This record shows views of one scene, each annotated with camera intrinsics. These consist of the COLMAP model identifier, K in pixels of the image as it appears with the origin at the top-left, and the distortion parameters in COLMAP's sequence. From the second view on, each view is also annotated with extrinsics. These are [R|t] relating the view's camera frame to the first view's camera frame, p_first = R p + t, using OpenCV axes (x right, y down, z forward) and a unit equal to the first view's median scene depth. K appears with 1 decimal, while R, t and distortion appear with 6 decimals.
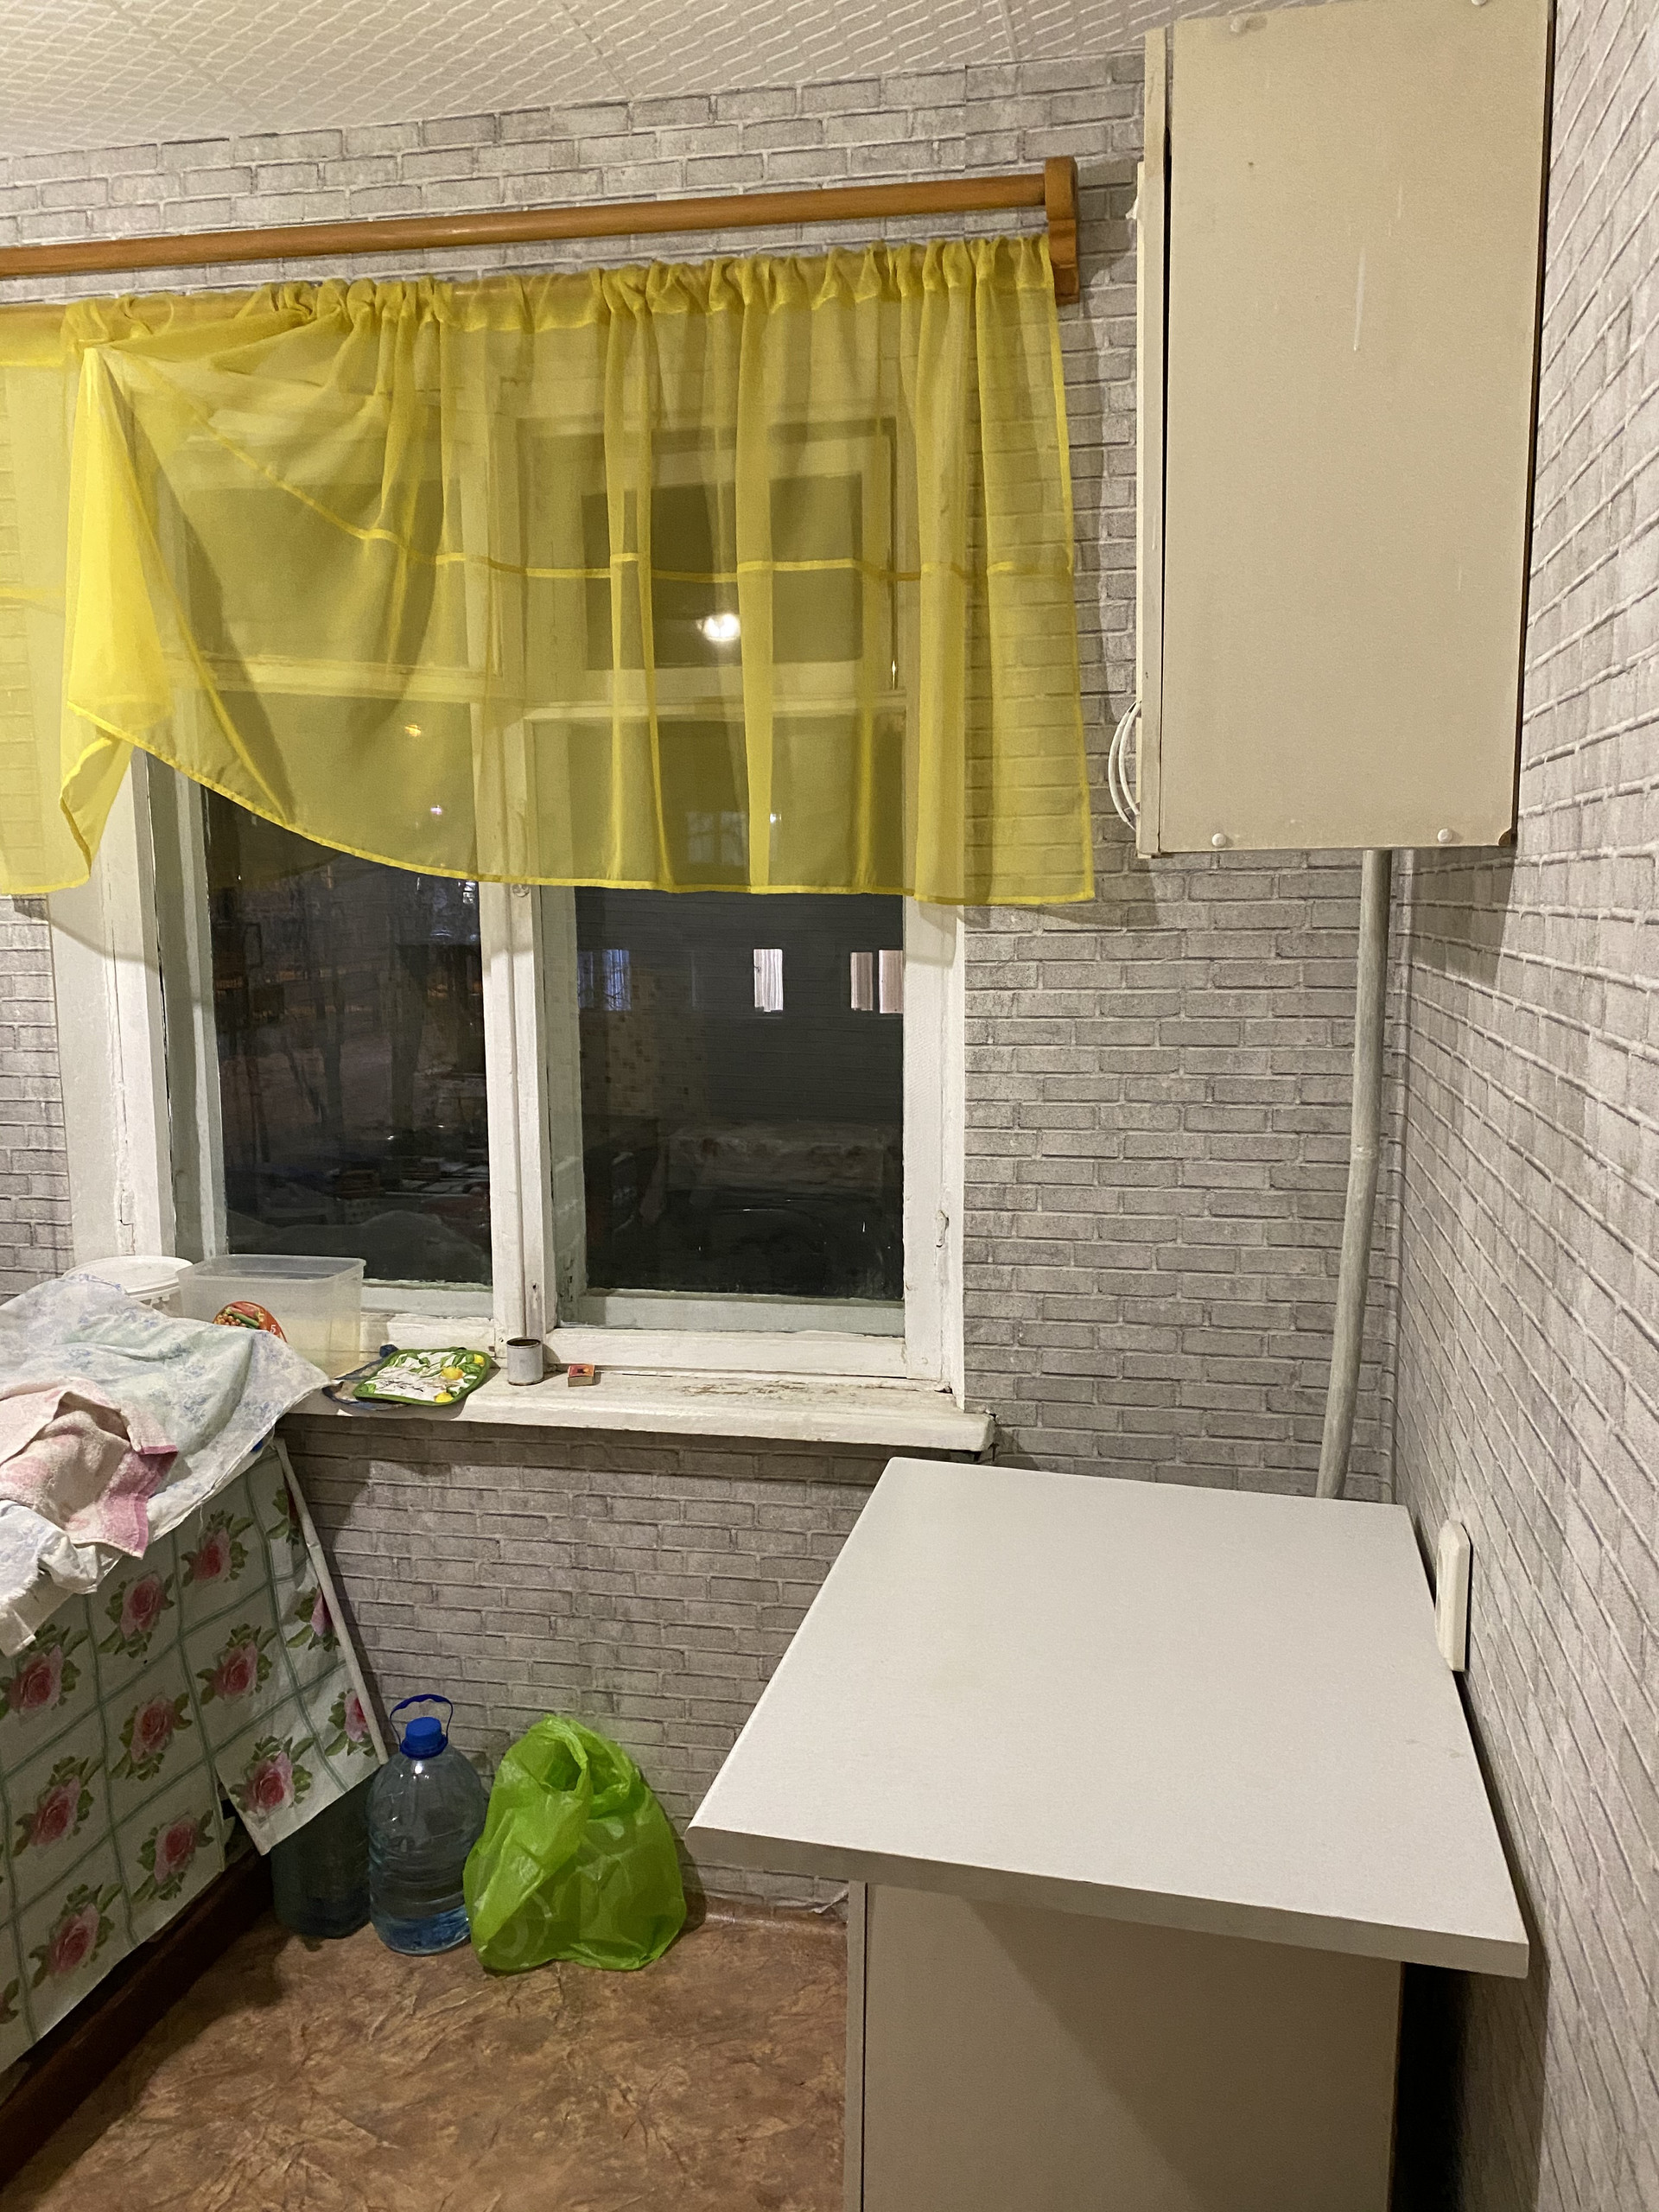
lens RADIAL K [[1717.5, 0, 834.7], [0, 1717.5, 1099.9], [0, 0, 1]] dist [0.069250, -0.070821]
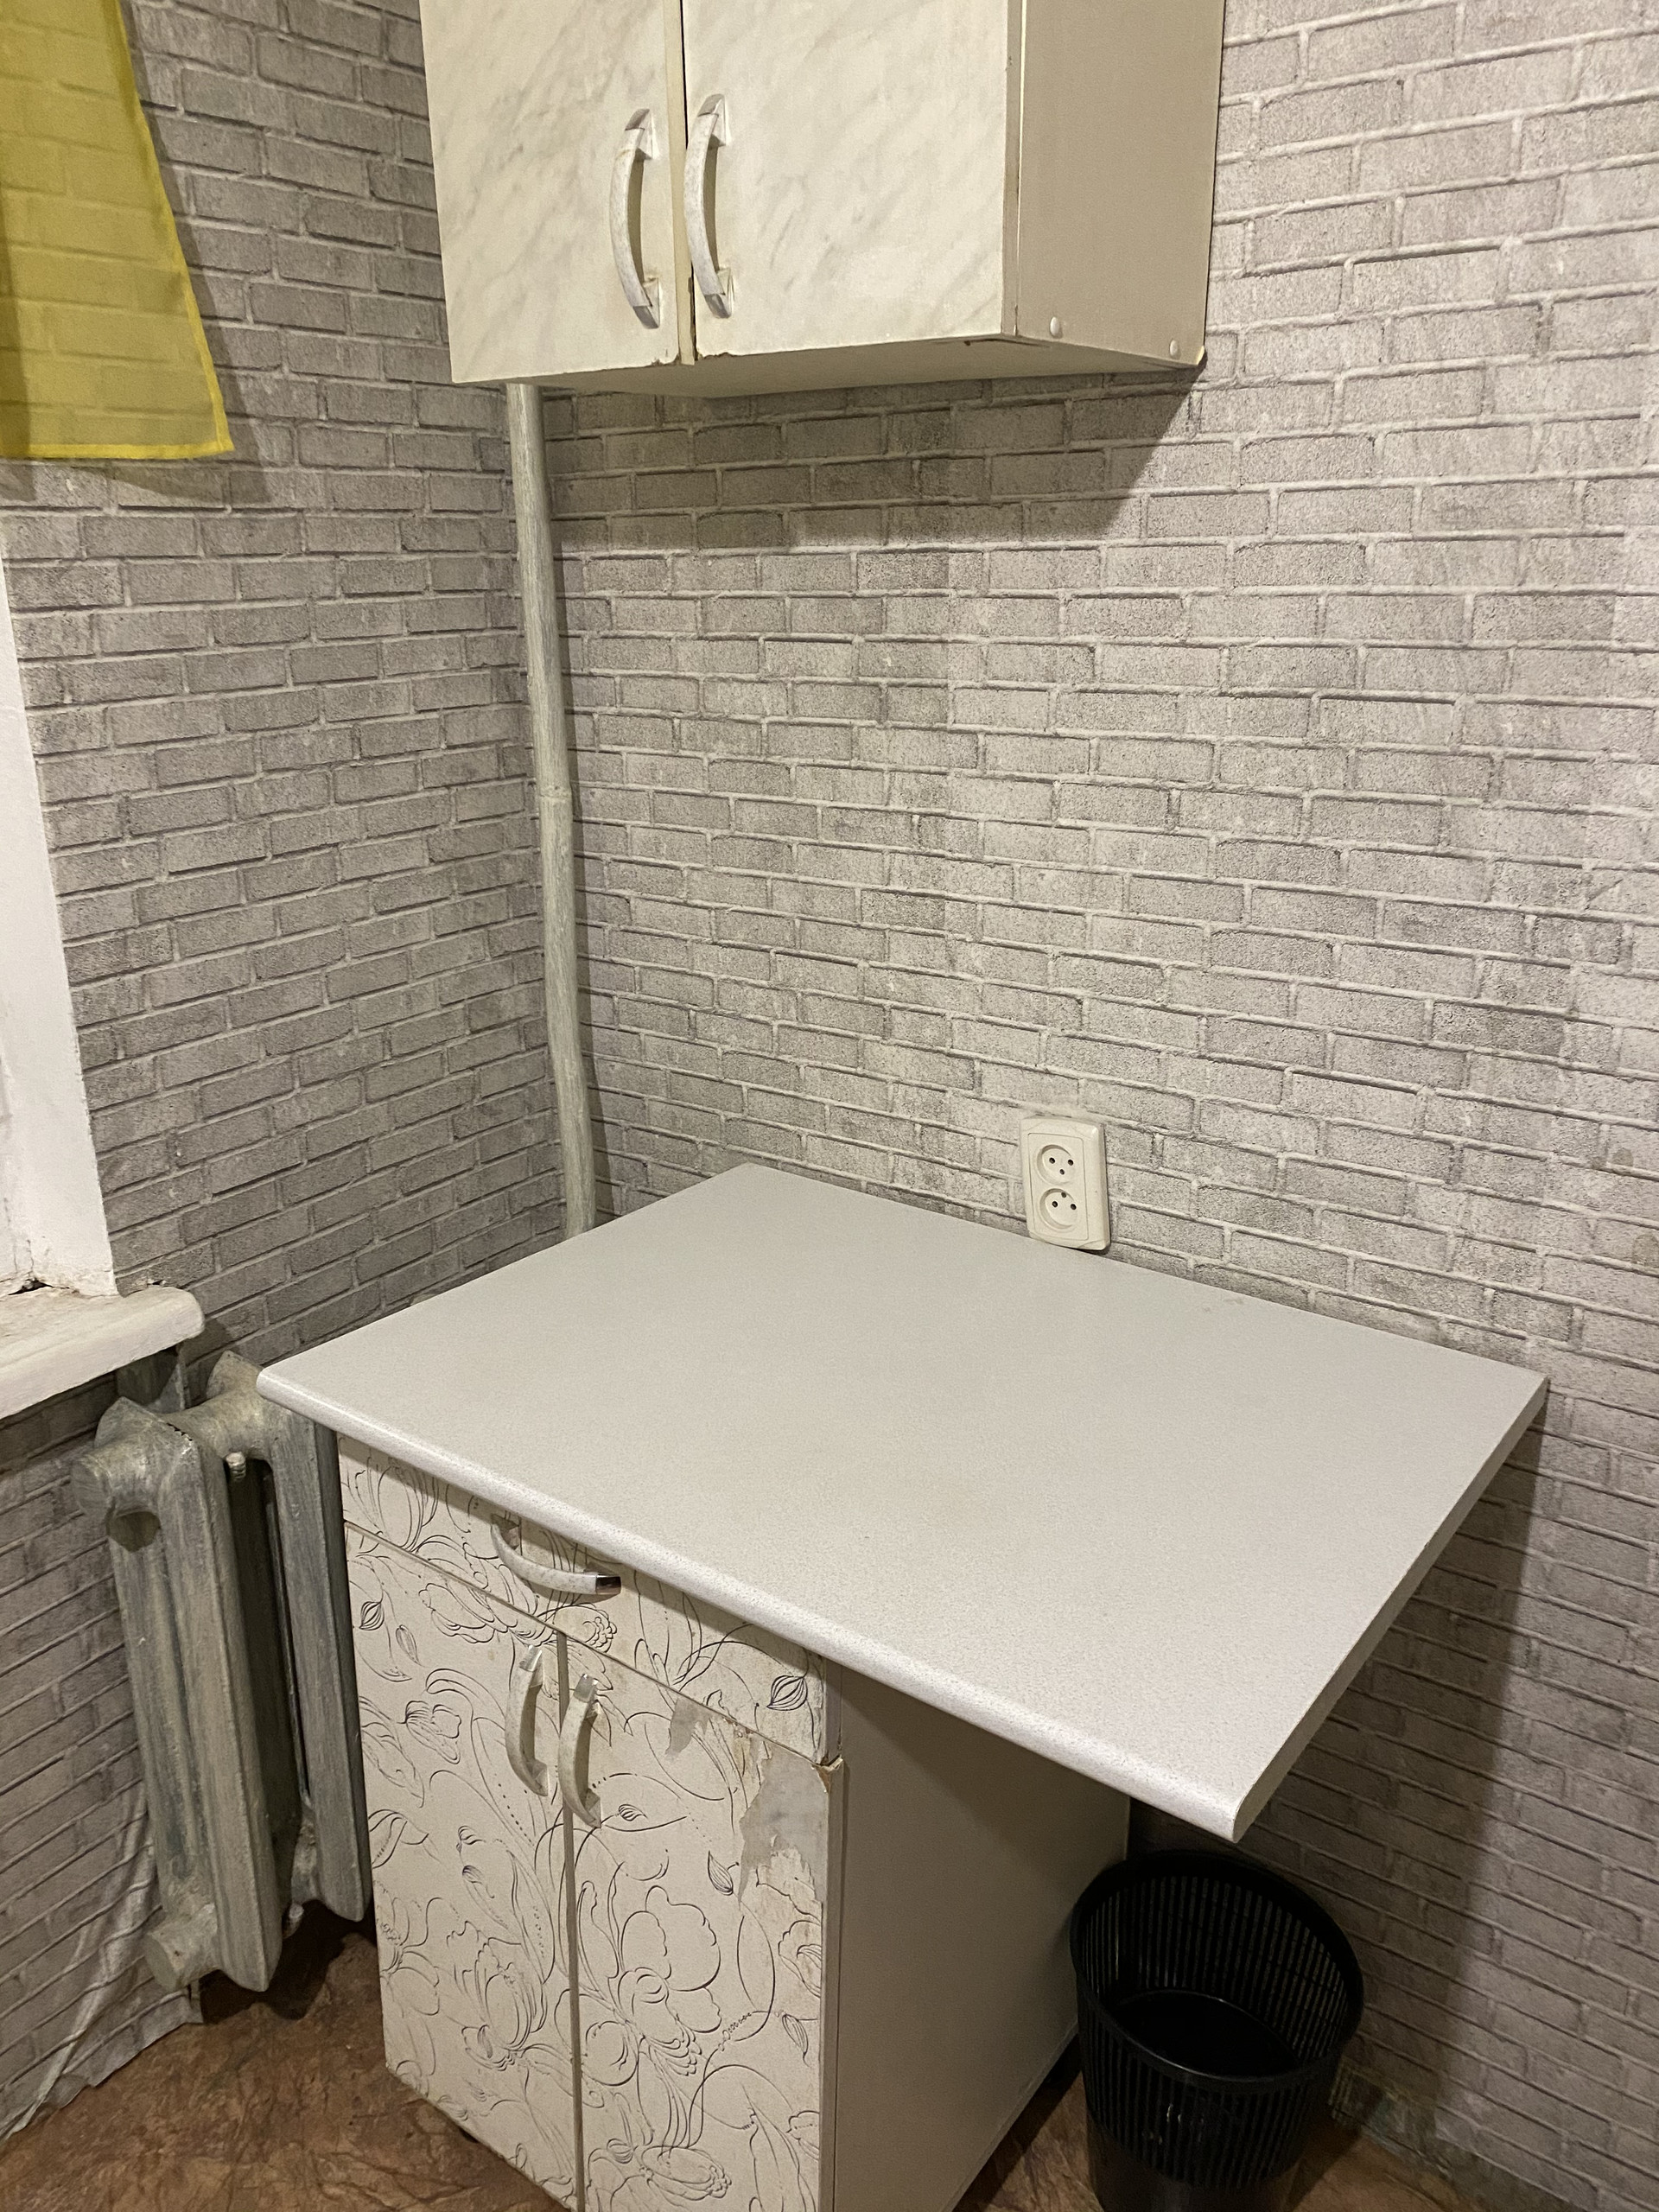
lens RADIAL K [[1717.5, 0, 824.2], [0, 1717.5, 1111.8], [0, 0, 1]] dist [0.069250, -0.070821]
pose [[0.349728, -0.283552, 0.892910, -0.408870], [0.130292, 0.958556, 0.253366, -0.015603], [-0.927747, 0.027730, 0.372178, 0.536765]]
